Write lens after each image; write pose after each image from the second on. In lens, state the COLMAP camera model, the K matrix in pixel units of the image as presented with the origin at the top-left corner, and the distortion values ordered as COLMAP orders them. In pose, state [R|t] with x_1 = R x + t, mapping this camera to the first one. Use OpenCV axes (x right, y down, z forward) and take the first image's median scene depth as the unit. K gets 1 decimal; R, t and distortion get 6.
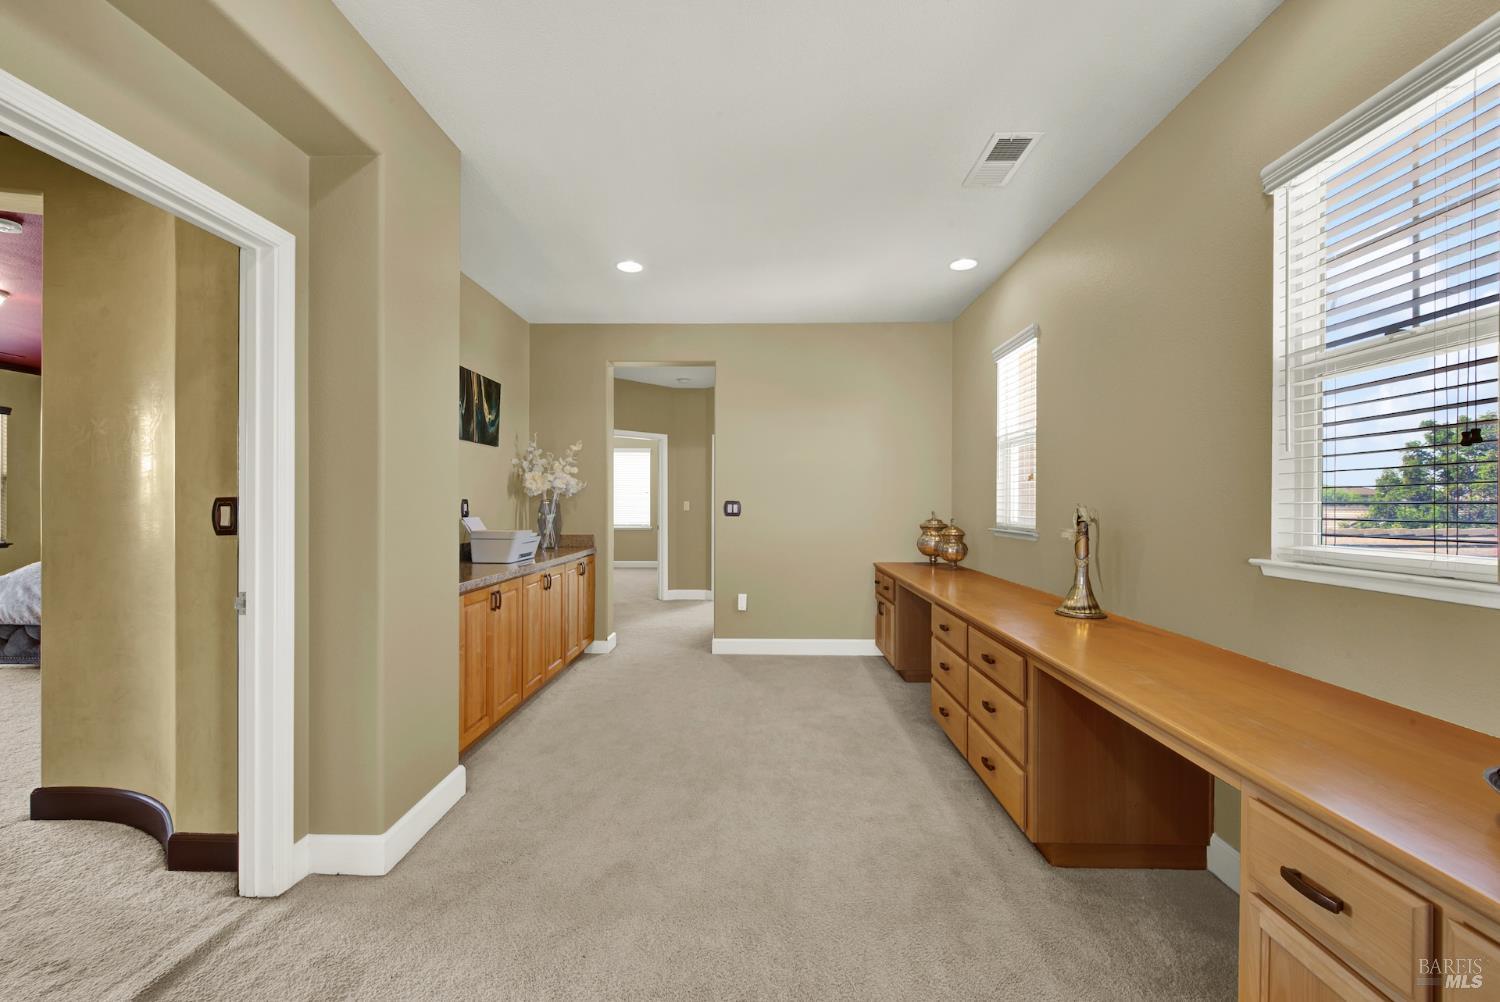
lens RADIAL K [[609.9, 0, 750.7], [0, 609.9, 506.0], [0, 0, 1]] dist [0.001977, -0.002596]
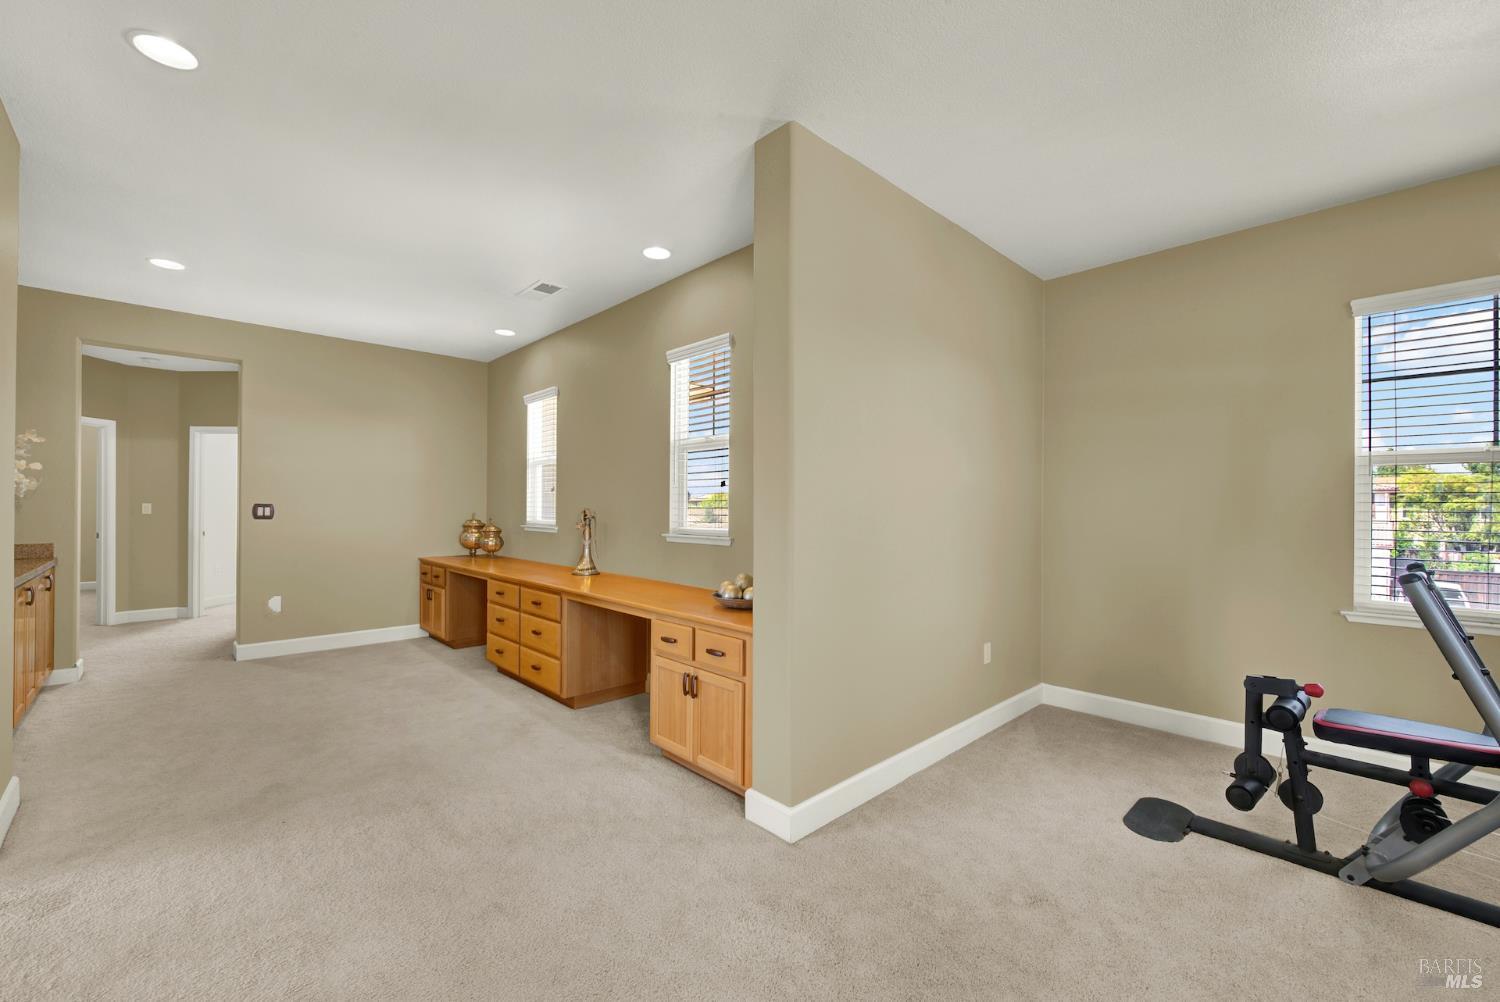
lens RADIAL K [[609.9, 0, 750.7], [0, 609.9, 506.0], [0, 0, 1]] dist [0.001977, -0.002596]
pose [[0.705110, 0.004254, 0.709085, -0.228903], [-0.000540, 0.999985, -0.005461, 0.000409], [-0.709098, 0.003468, 0.705102, -0.349654]]
